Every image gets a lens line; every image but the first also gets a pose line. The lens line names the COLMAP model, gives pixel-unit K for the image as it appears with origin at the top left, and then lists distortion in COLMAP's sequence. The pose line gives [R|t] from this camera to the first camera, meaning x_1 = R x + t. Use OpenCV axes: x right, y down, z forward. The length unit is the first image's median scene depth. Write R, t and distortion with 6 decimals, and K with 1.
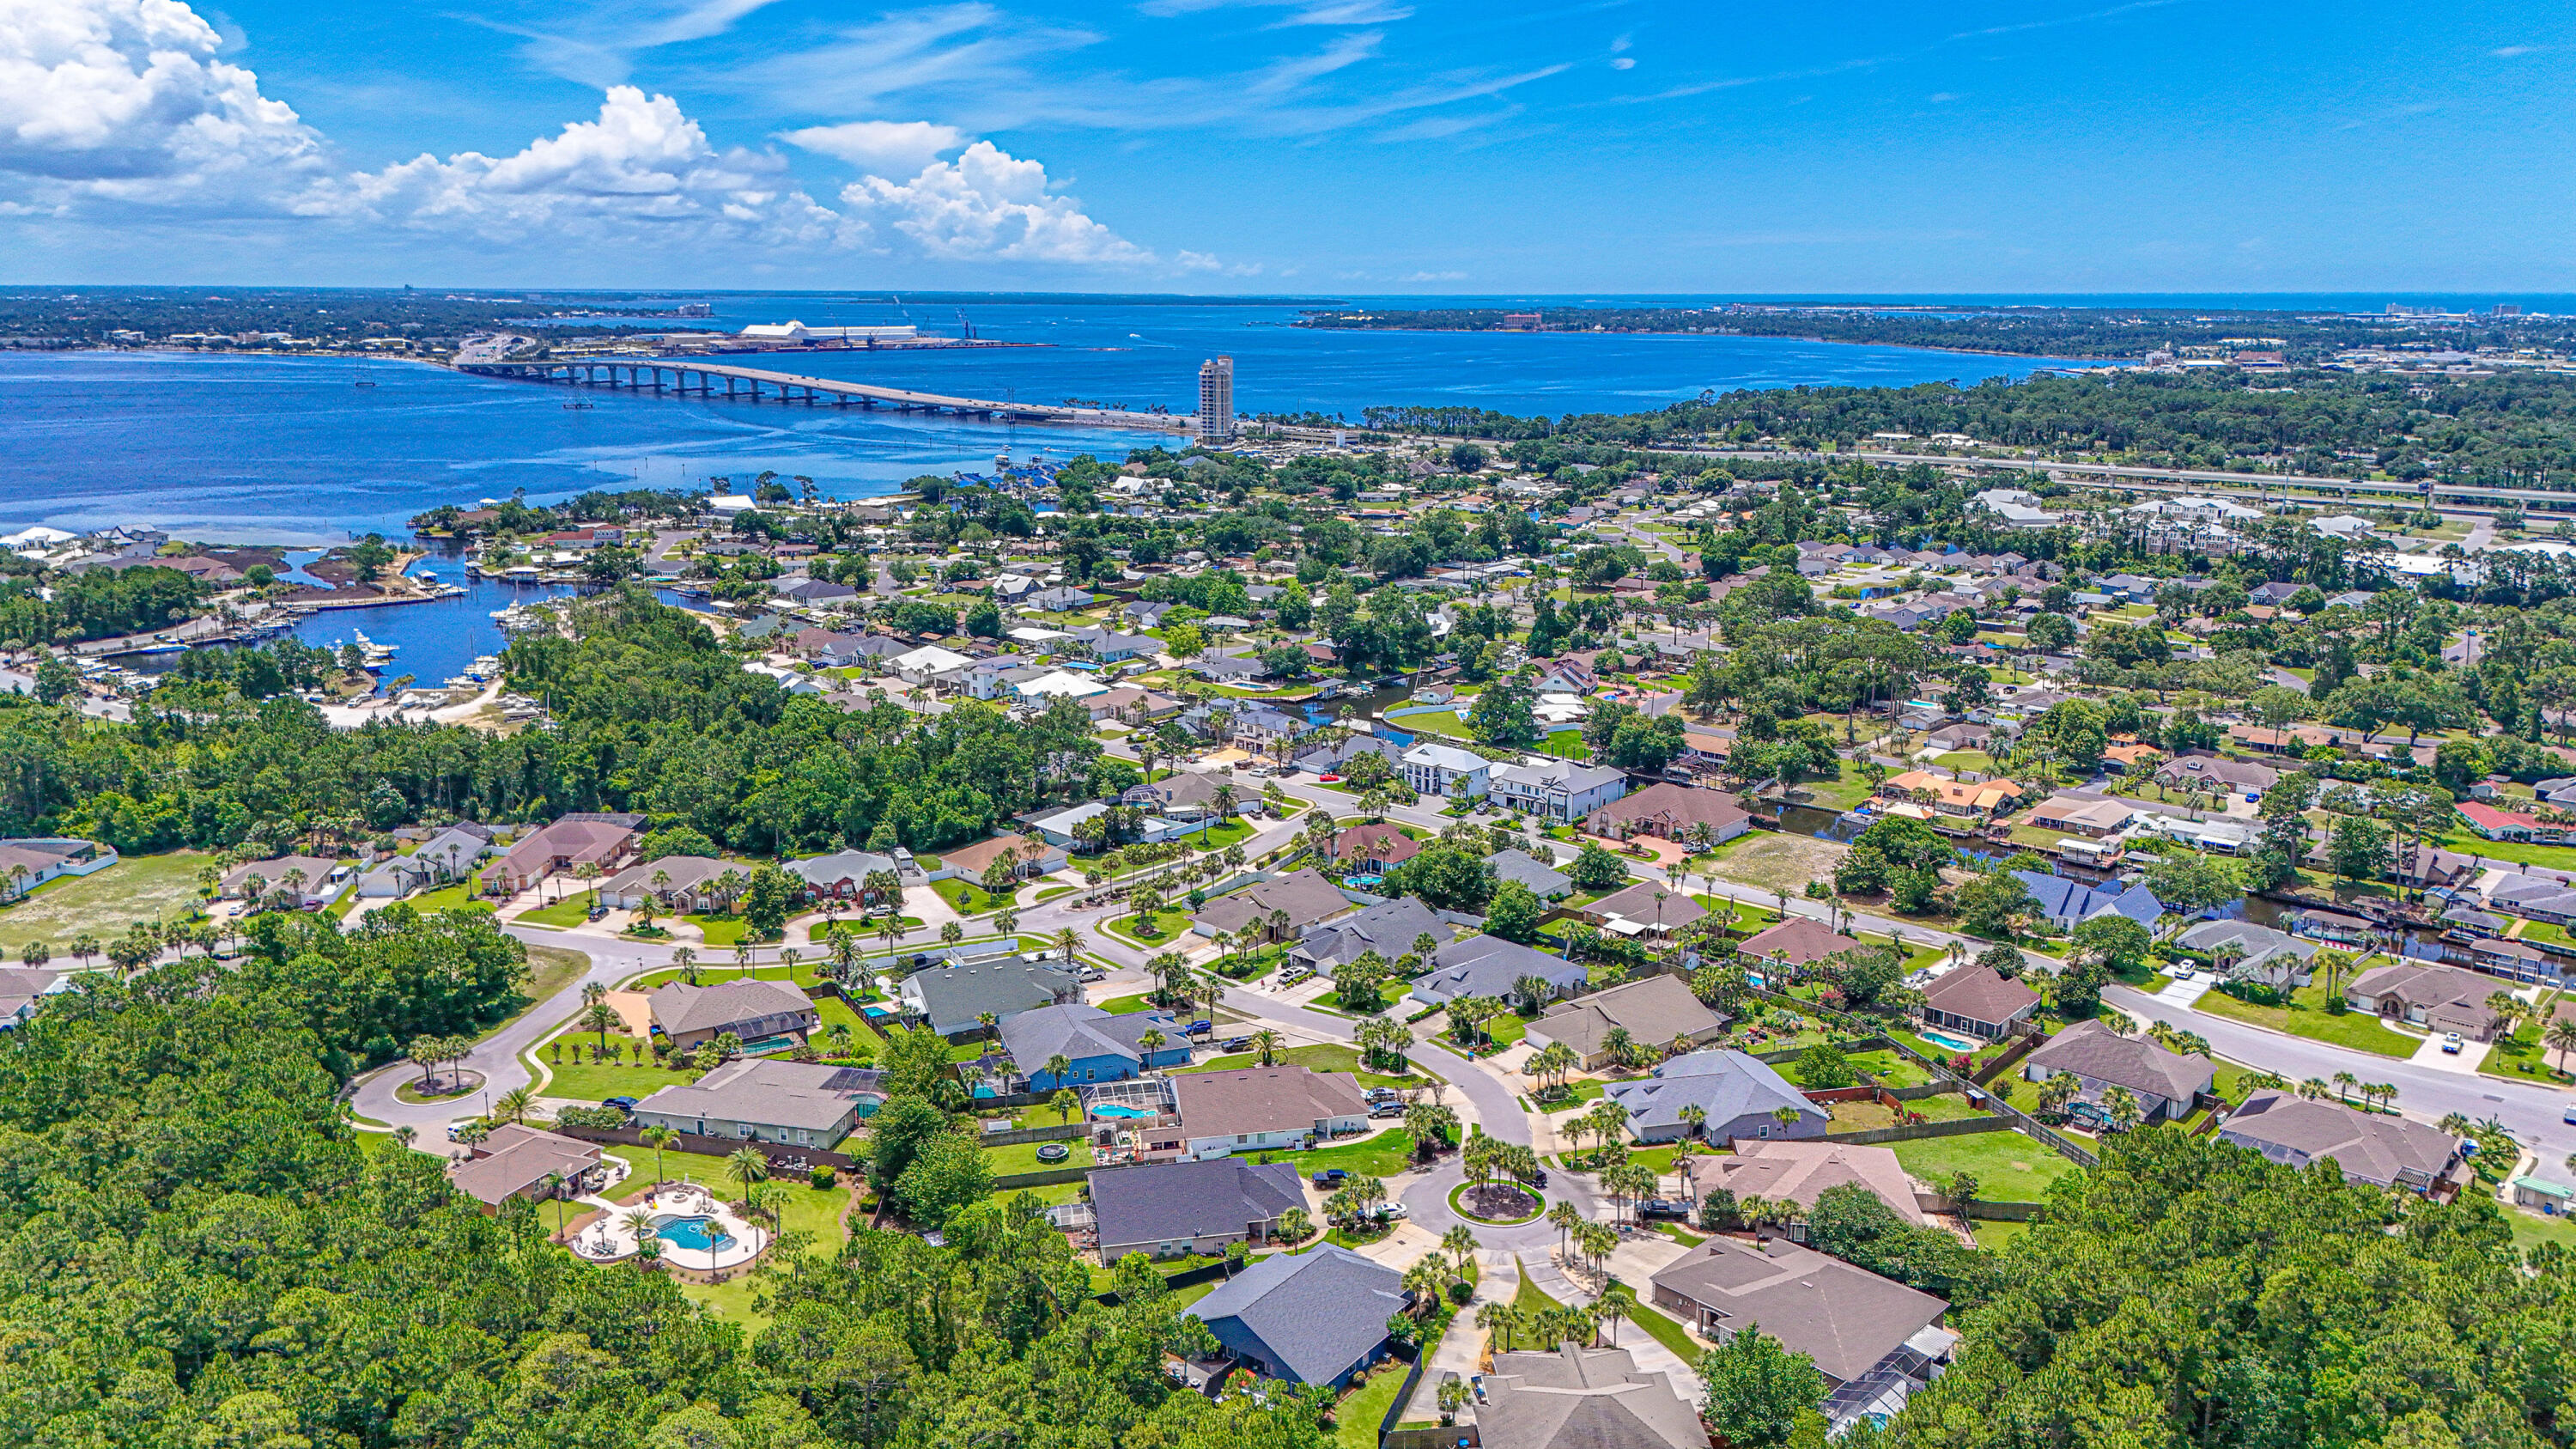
lens RADIAL K [[1895.2, 0, 1292.9], [0, 1895.2, 686.1], [0, 0, 1]] dist [0.078083, -0.077035]
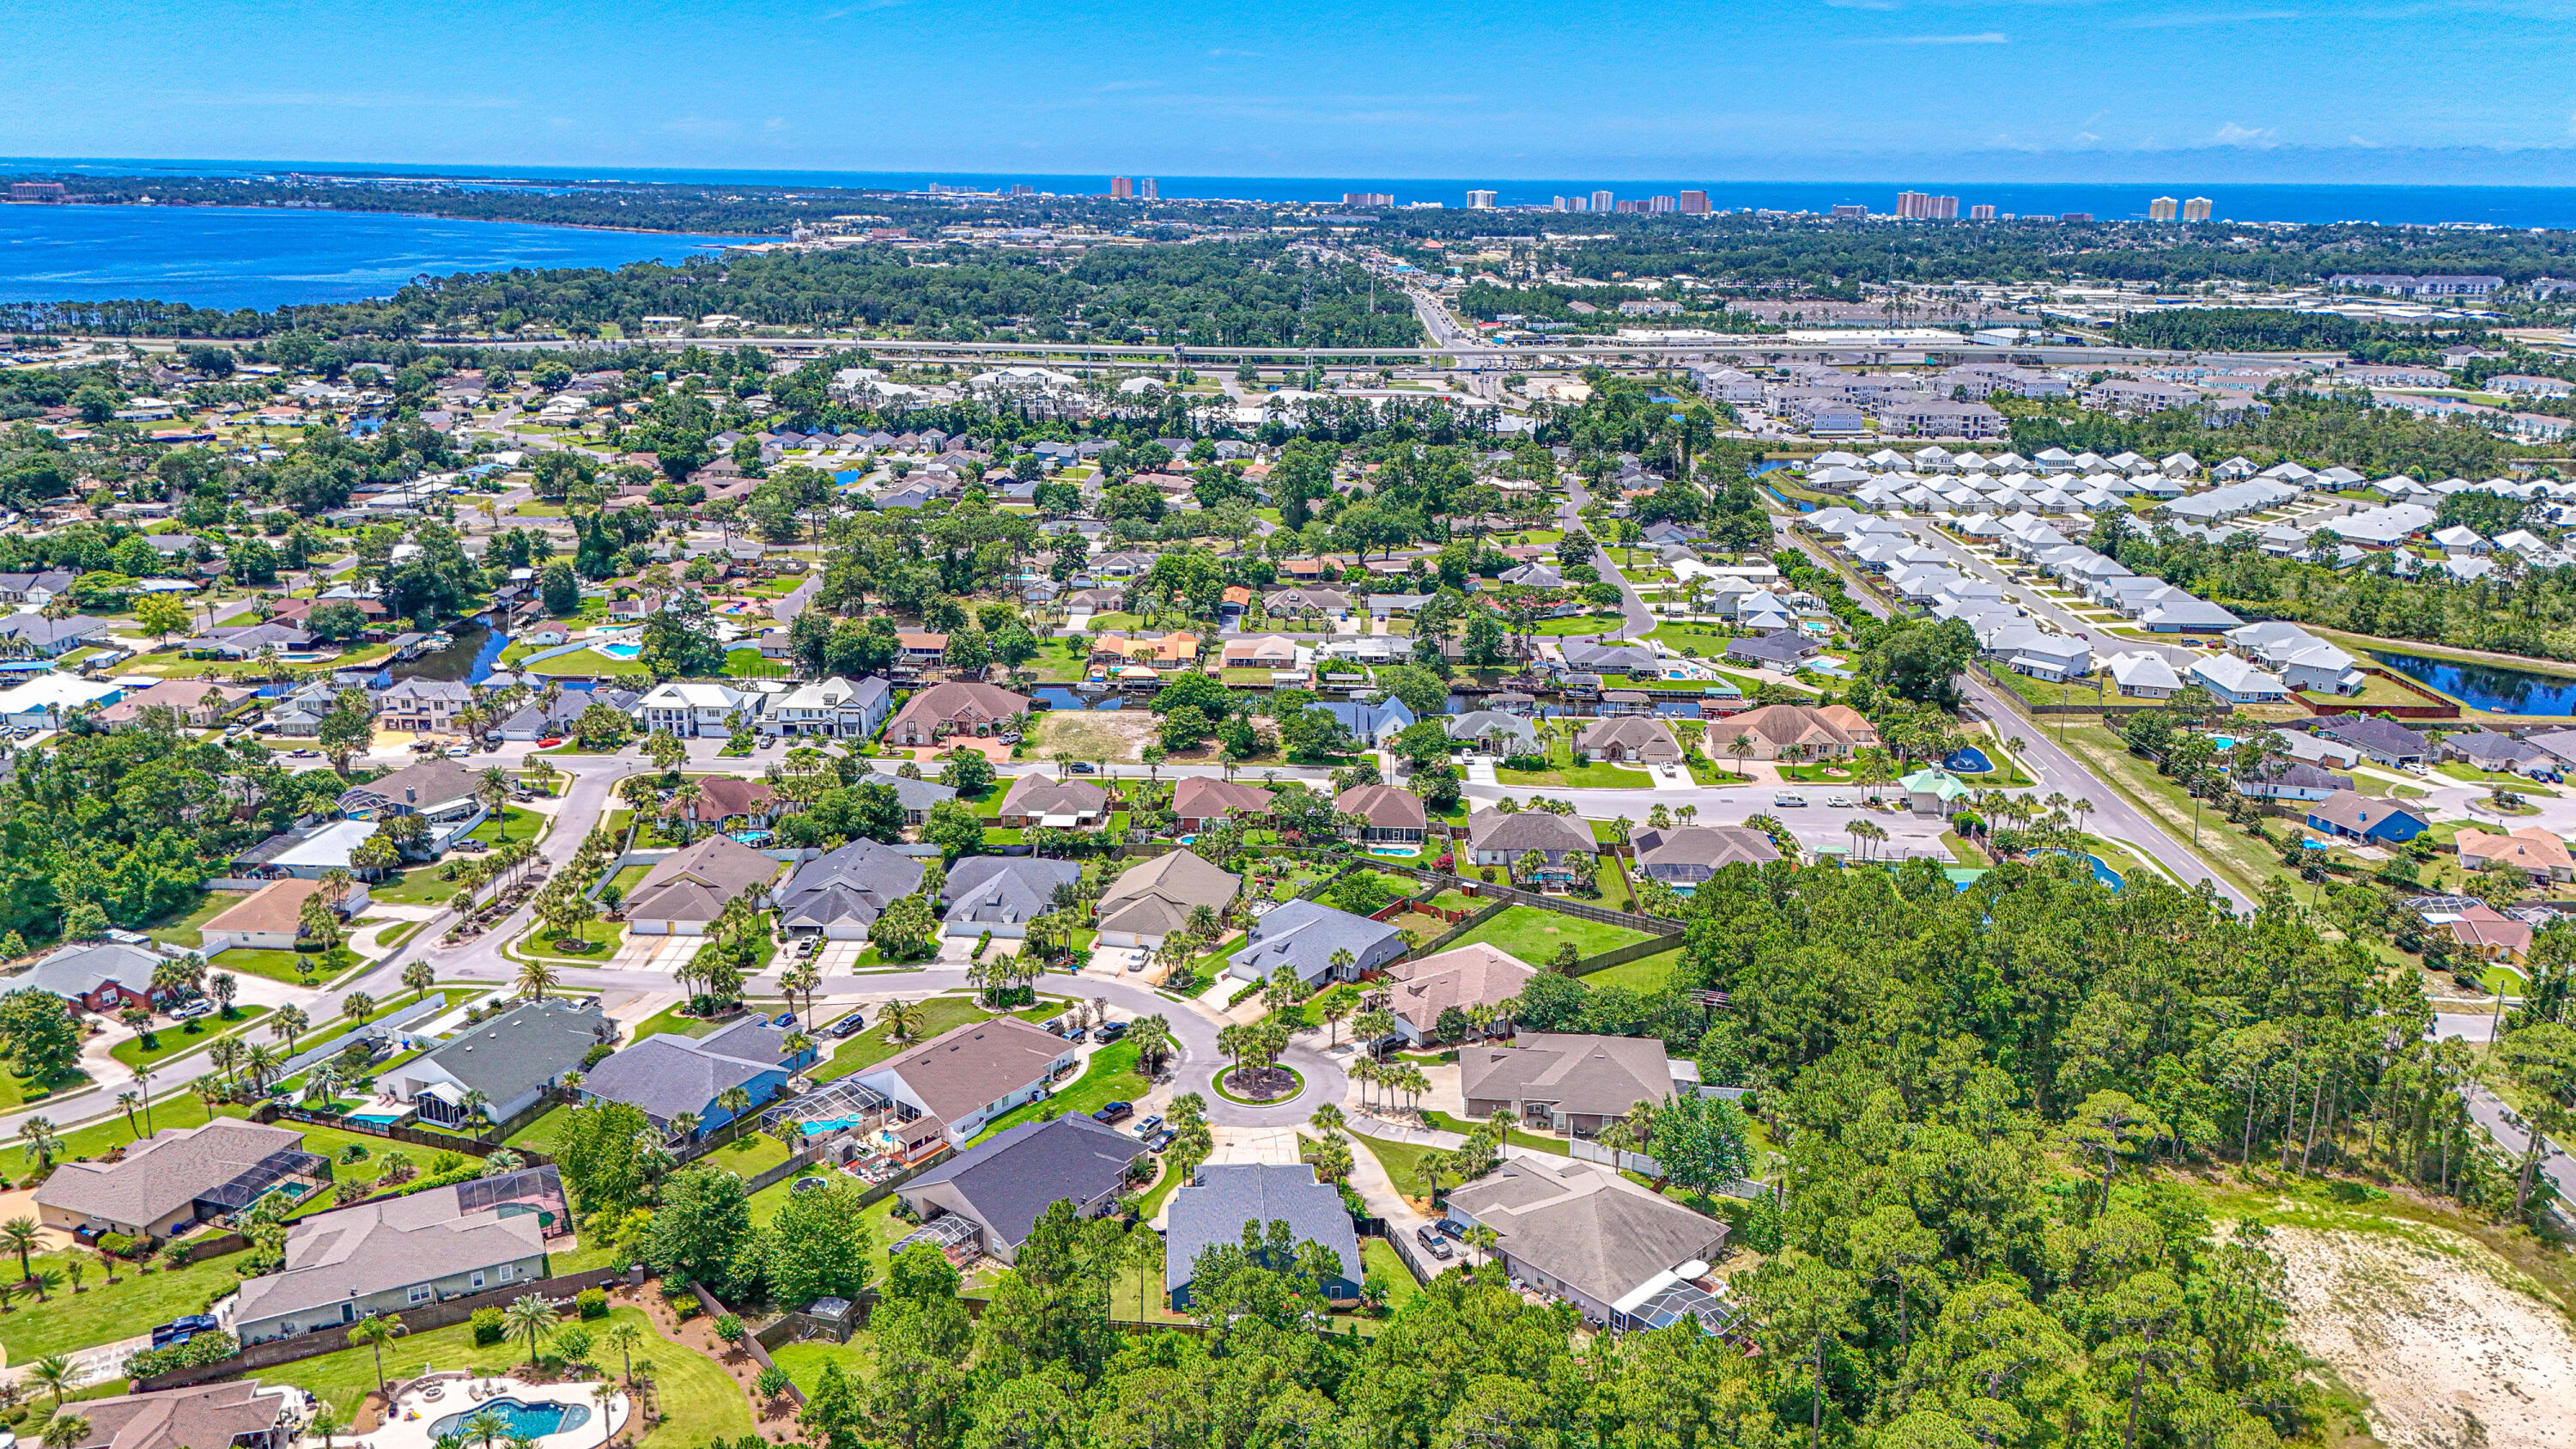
lens RADIAL K [[1895.2, 0, 1297.7], [0, 1895.2, 708.5], [0, 0, 1]] dist [0.078083, -0.077035]
pose [[0.760549, -0.170305, 0.626548, -0.043654], [0.124053, 0.985325, 0.117242, -0.004445], [-0.637320, -0.011443, 0.770514, 0.016962]]
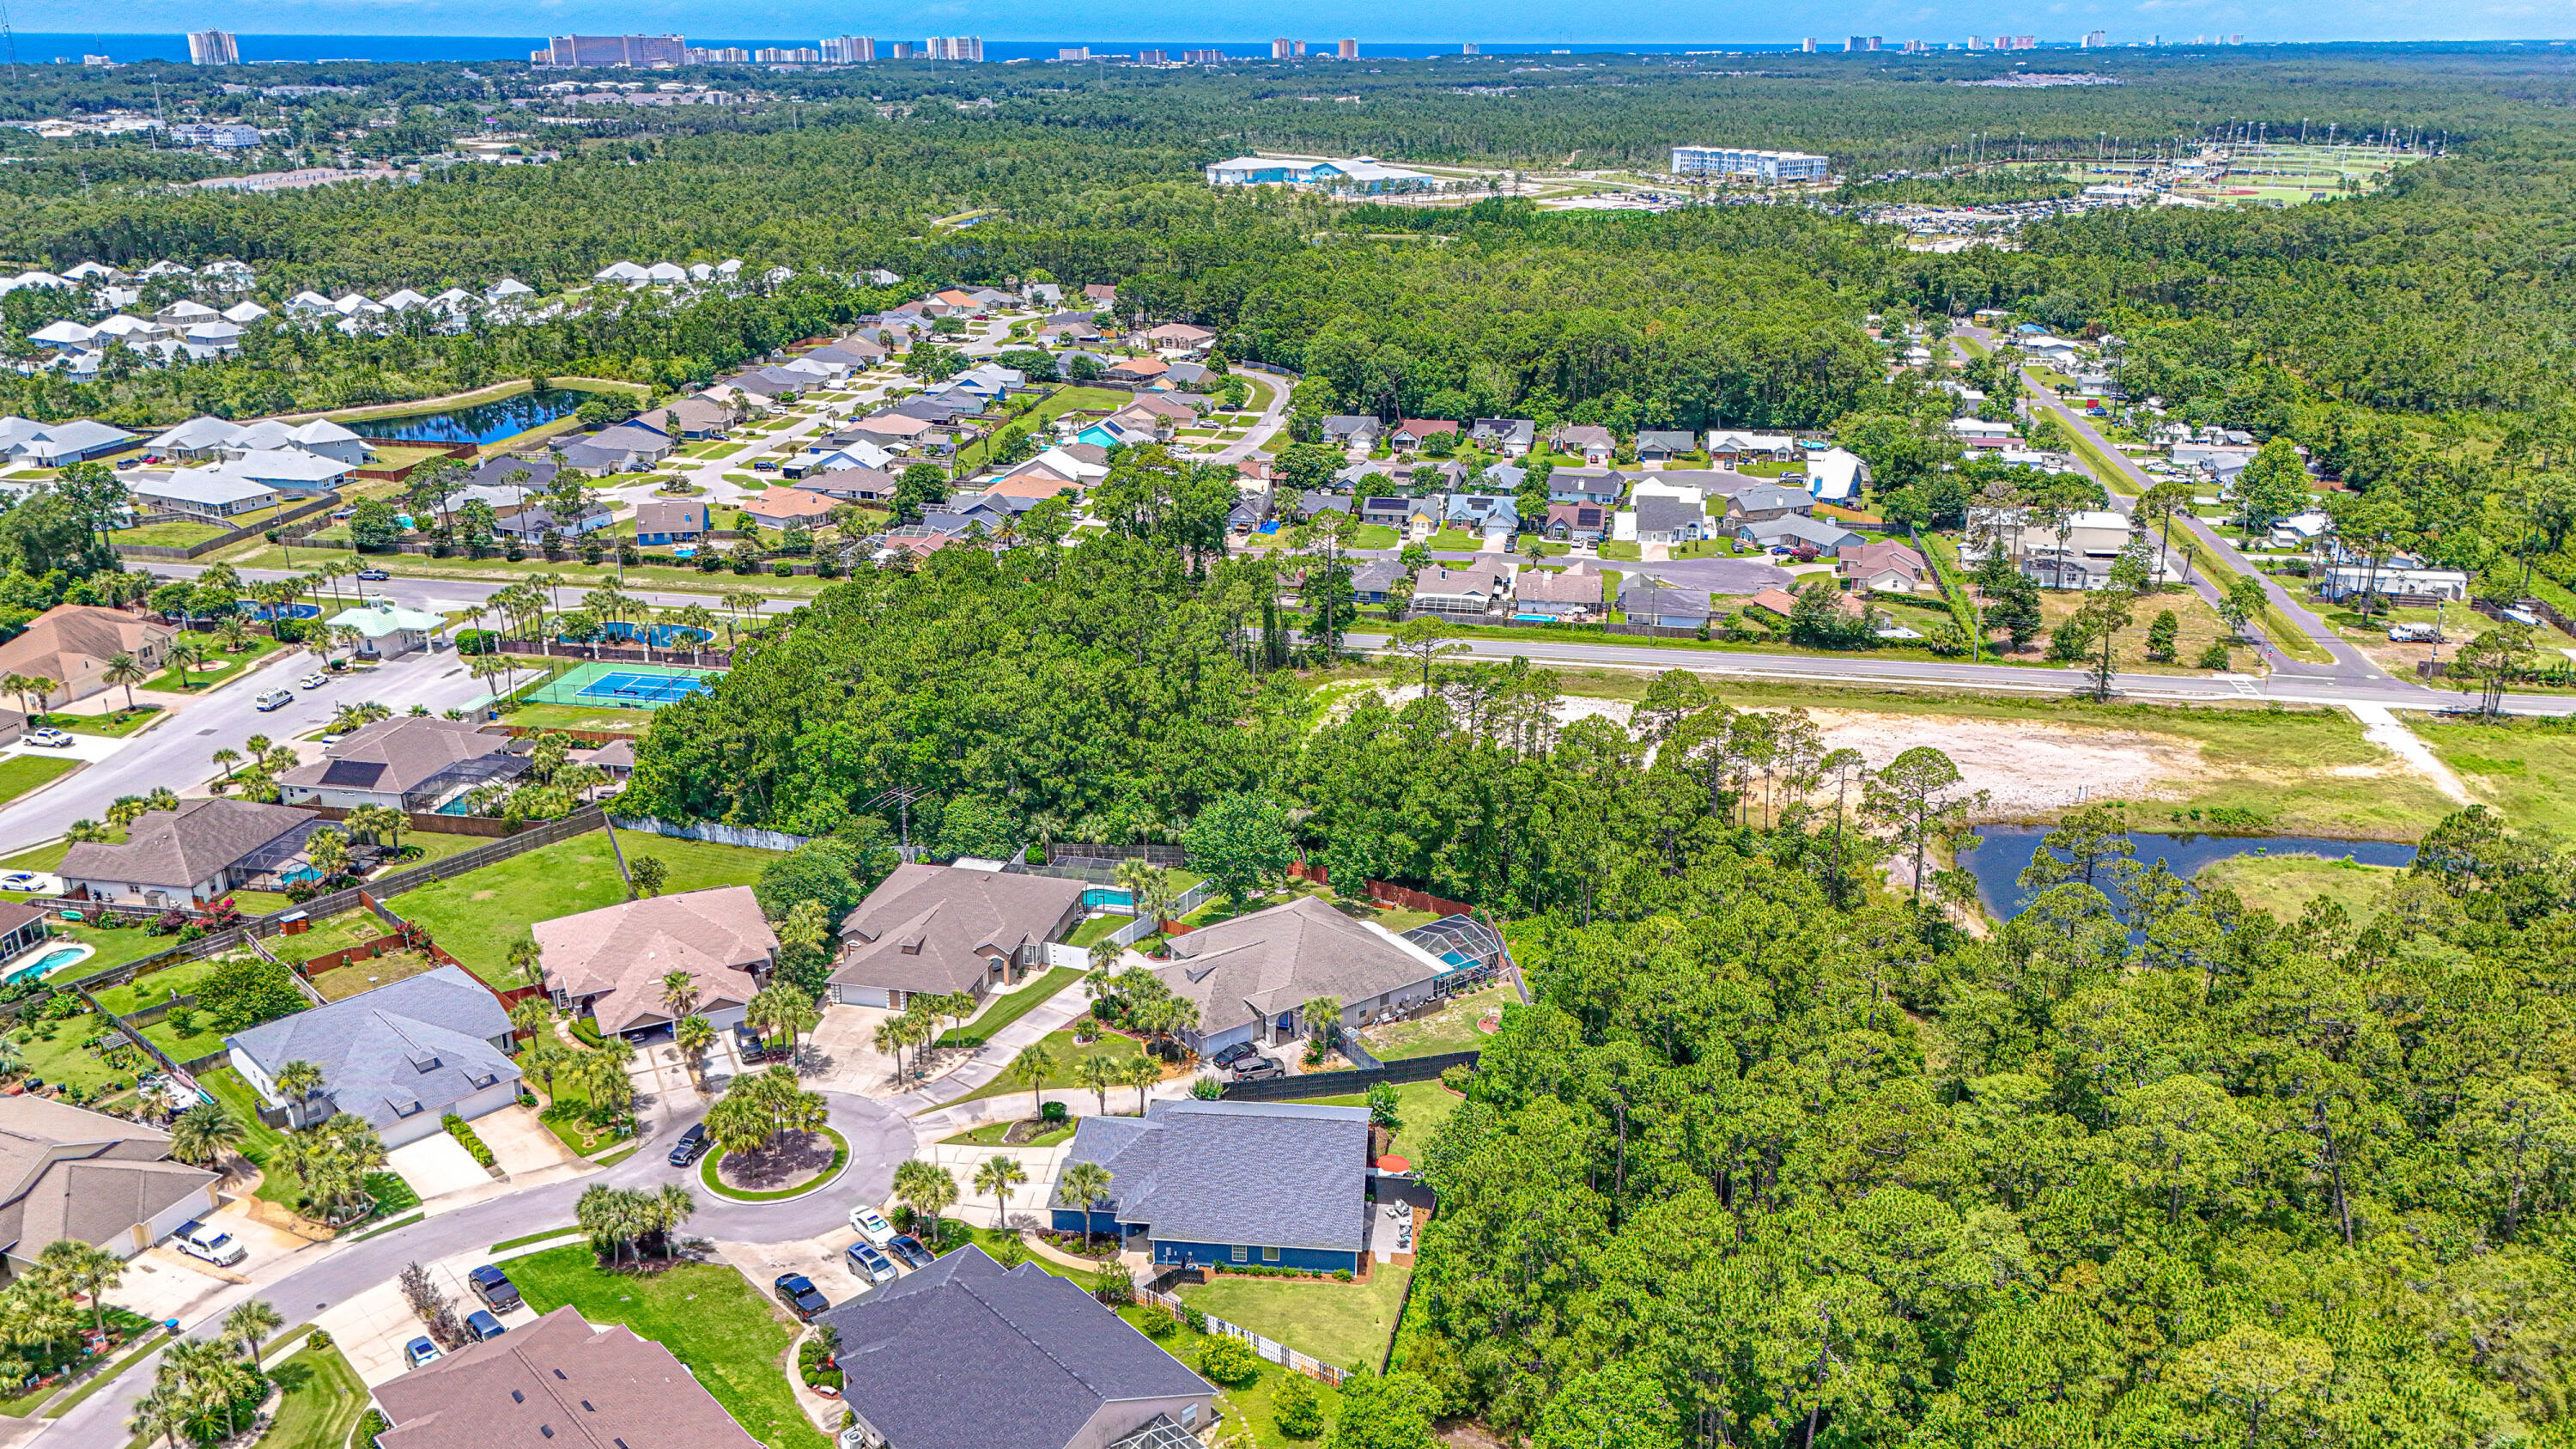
lens RADIAL K [[1895.2, 0, 1307.6], [0, 1895.2, 709.6], [0, 0, 1]] dist [0.078083, -0.077035]
pose [[-0.523667, -0.288167, 0.801706, -0.043372], [0.174225, 0.884940, 0.431887, -0.011567], [-0.833918, 0.365842, -0.413207, 0.094584]]
